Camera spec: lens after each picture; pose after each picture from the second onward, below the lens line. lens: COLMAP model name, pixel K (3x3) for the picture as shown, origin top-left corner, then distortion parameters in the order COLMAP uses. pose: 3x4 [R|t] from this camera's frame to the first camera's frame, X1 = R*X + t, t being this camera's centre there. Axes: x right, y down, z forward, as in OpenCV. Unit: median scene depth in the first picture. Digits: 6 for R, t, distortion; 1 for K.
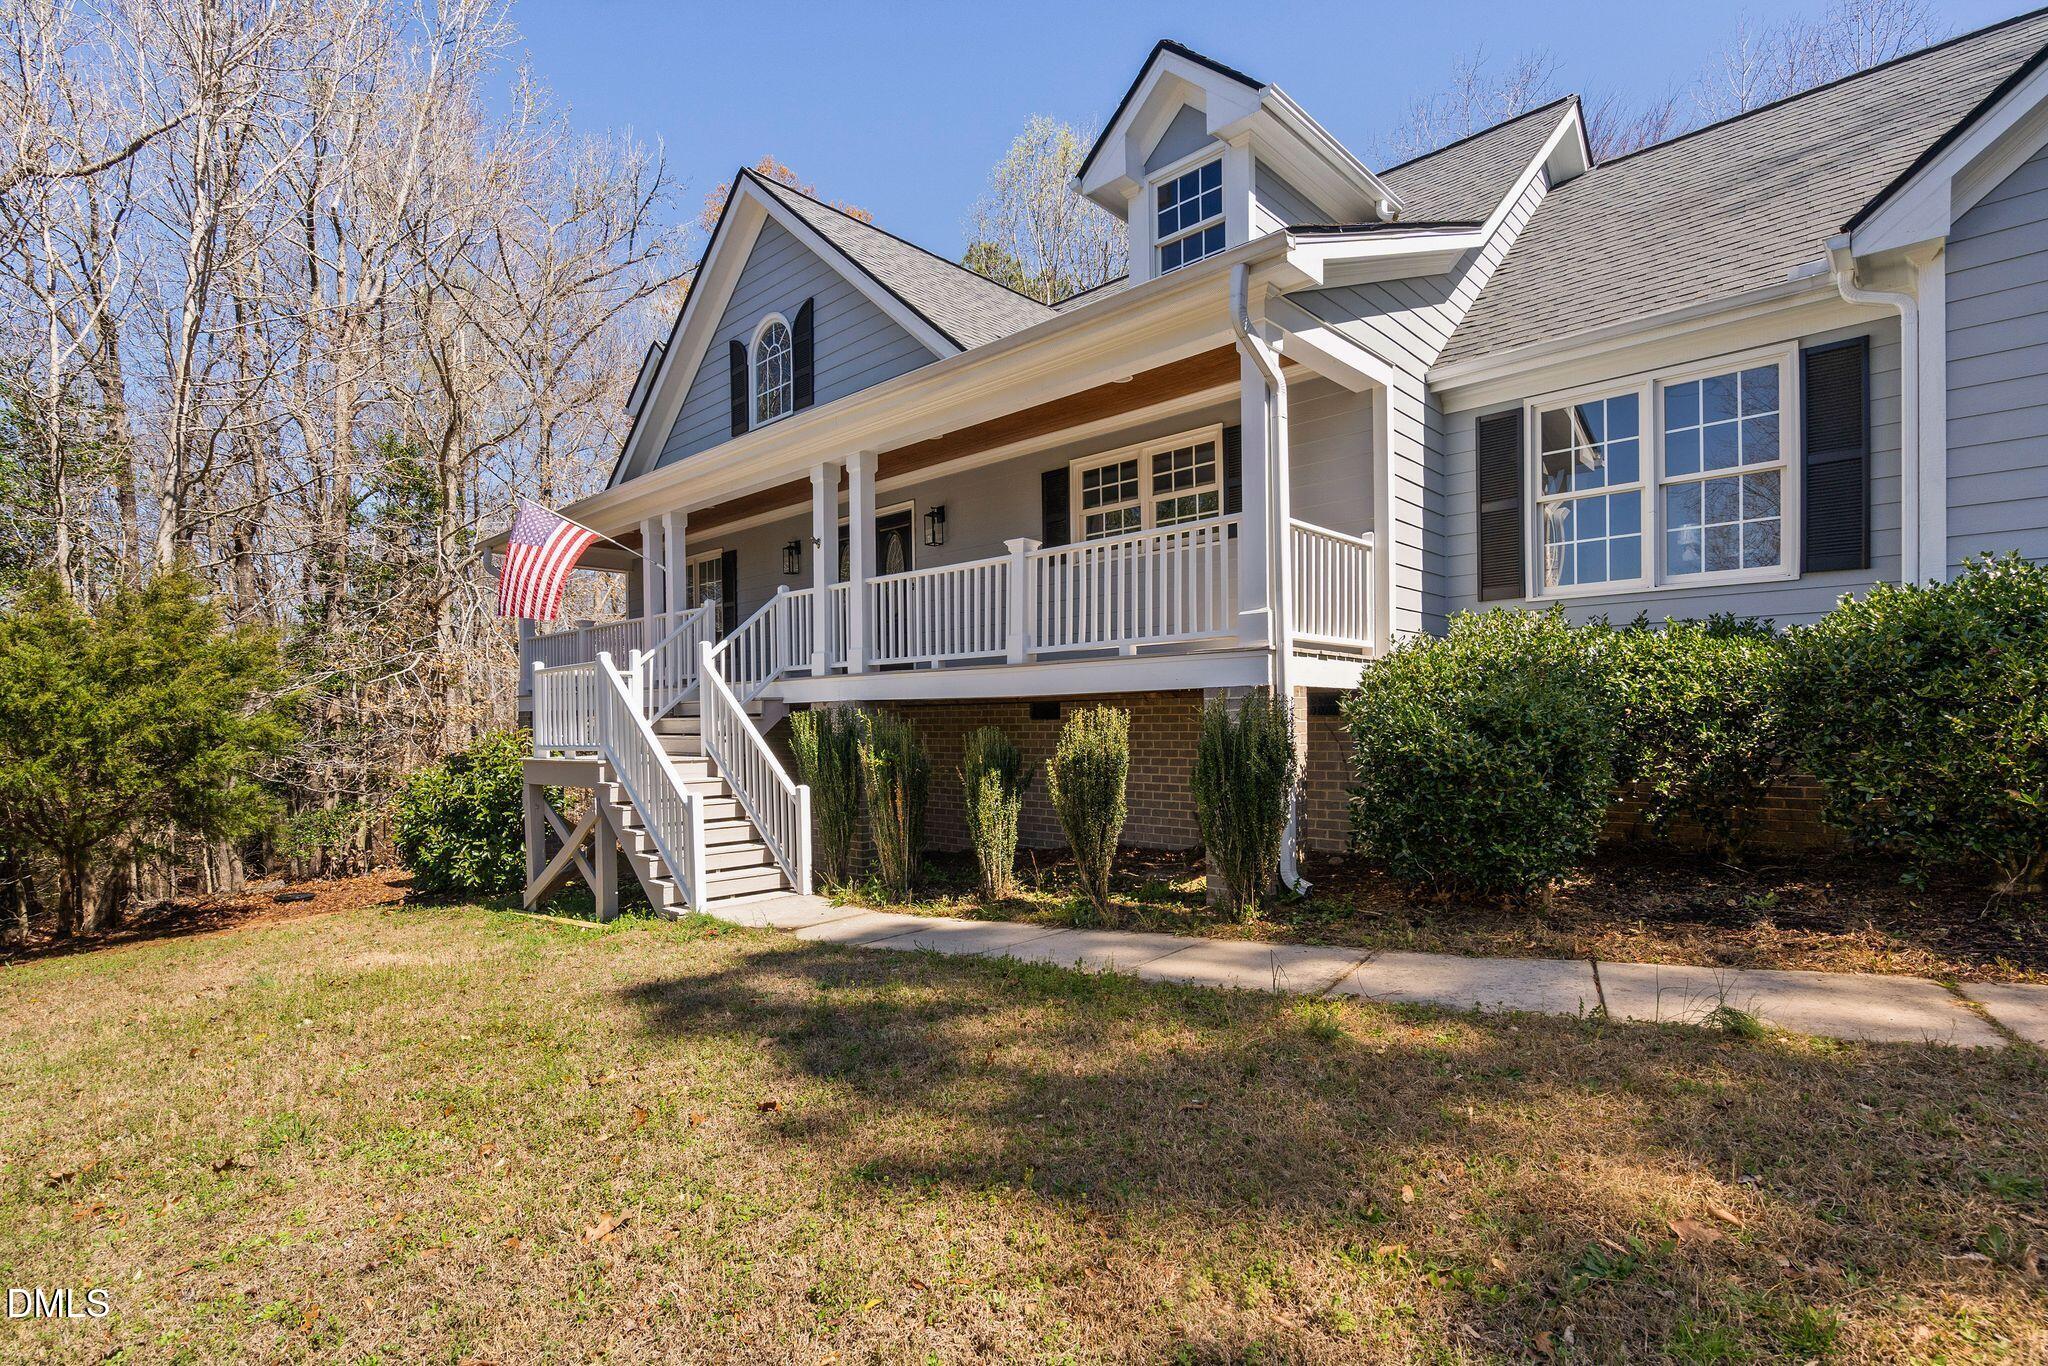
lens RADIAL K [[971.1, 0, 990.2], [0, 971.1, 733.5], [0, 0, 1]] dist [-0.010483, -0.000262]
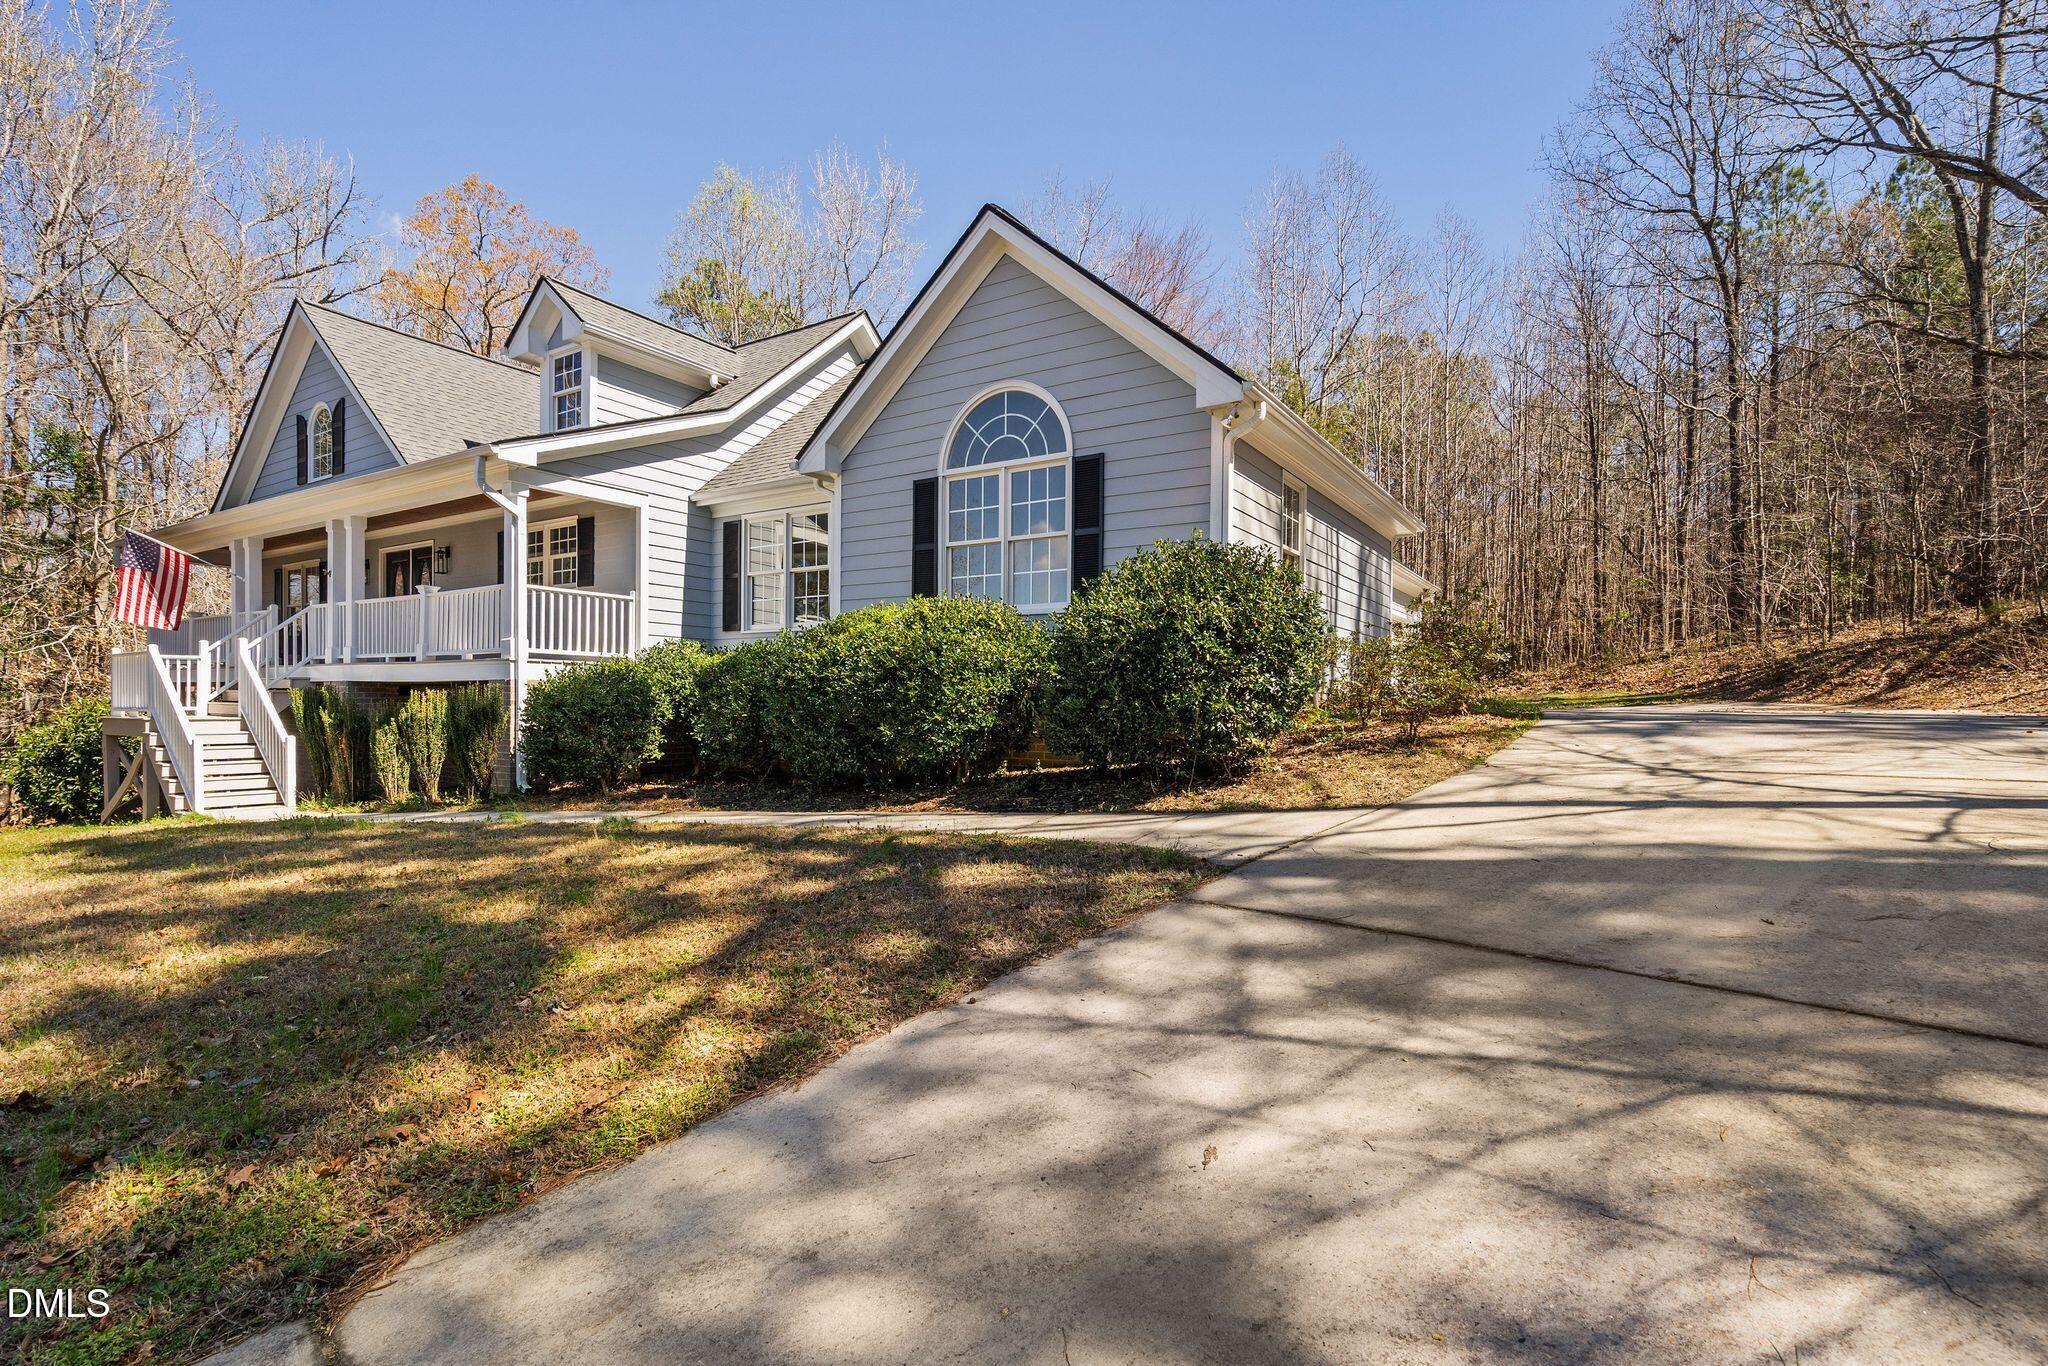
lens RADIAL K [[1009.0, 0, 1031.3], [0, 1009.0, 717.8], [0, 0, 1]] dist [0.000340, -0.000217]
pose [[0.984547, 0.015954, 0.174390, 0.692867], [-0.016721, 0.999856, 0.002933, 0.000573], [-0.174318, -0.005804, 0.984672, -0.792696]]
